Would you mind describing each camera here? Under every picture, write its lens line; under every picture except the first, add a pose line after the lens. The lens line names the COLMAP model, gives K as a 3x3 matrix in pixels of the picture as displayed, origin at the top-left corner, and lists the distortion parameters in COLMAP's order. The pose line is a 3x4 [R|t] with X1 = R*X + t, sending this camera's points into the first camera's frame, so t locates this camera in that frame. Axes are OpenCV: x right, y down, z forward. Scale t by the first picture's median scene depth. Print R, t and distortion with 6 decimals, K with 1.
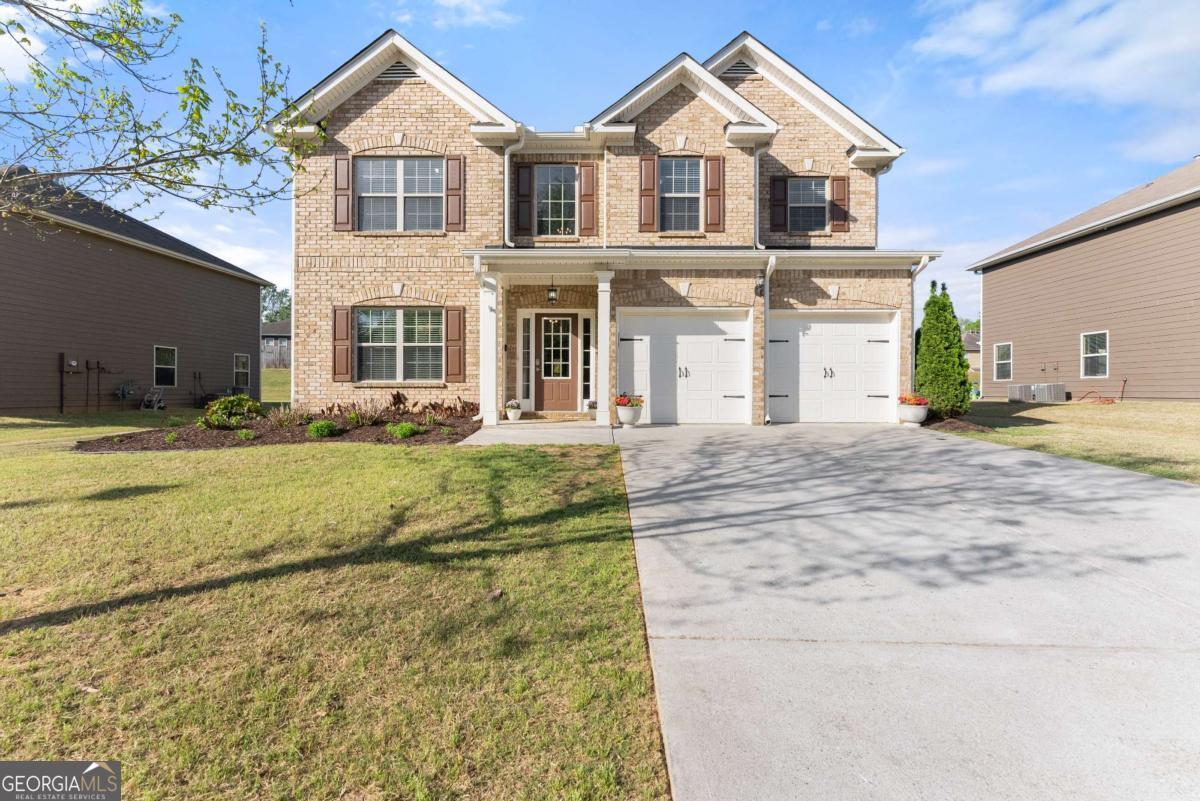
lens RADIAL K [[486.8, 0, 602.8], [0, 486.8, 396.5], [0, 0, 1]] dist [0.002386, 0.000438]
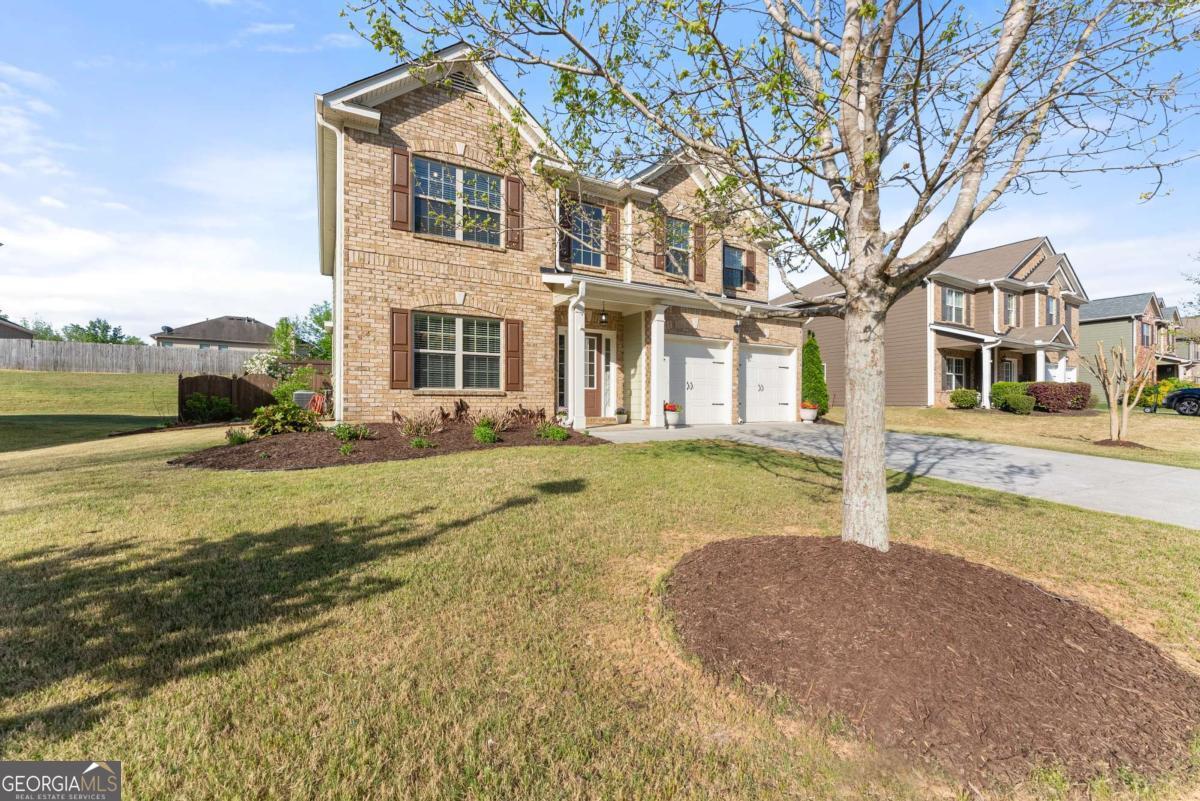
lens RADIAL K [[486.8, 0, 572.2], [0, 486.8, 402.2], [0, 0, 1]] dist [0.002386, 0.000438]
pose [[0.869630, 0.000302, 0.493704, -0.712532], [-0.000390, 1.000000, 0.000076, -0.004887], [-0.493704, -0.000259, 0.869630, 0.011112]]
